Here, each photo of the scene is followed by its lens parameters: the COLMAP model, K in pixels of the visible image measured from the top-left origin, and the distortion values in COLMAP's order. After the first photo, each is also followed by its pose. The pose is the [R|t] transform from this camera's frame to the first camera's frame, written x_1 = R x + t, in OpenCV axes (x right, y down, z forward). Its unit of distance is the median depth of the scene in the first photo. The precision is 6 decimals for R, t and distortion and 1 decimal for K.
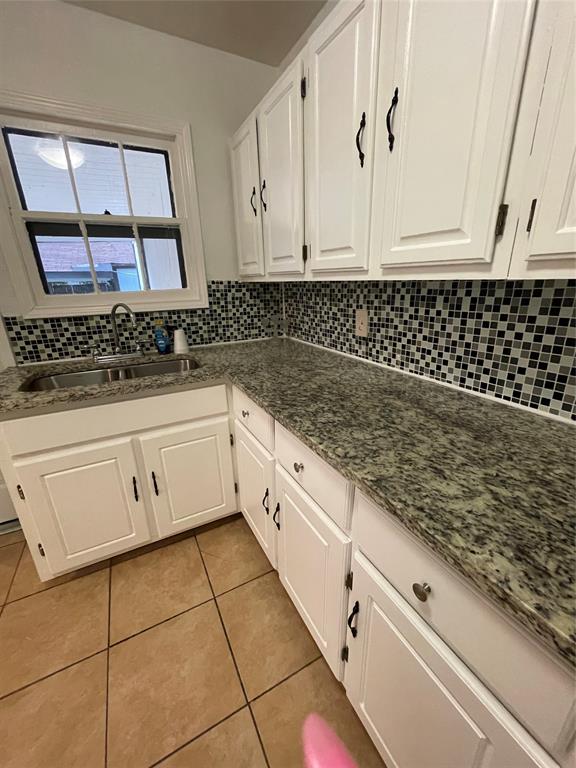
lens RADIAL K [[308.3, 0, 288.0], [0, 308.3, 384.0], [0, 0, 1]] dist [-0.000487, -0.000017]
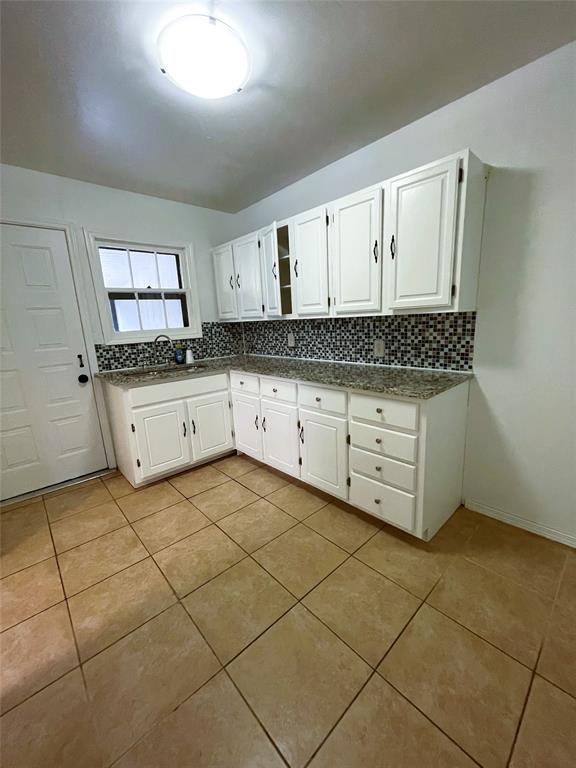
lens RADIAL K [[308.3, 0, 288.0], [0, 308.3, 384.0], [0, 0, 1]] dist [-0.000487, -0.000017]
pose [[0.968066, -0.073362, 0.239723, -0.277103], [0.103181, 0.988074, -0.114293, 0.306929], [-0.228479, 0.135377, 0.964090, -0.880859]]
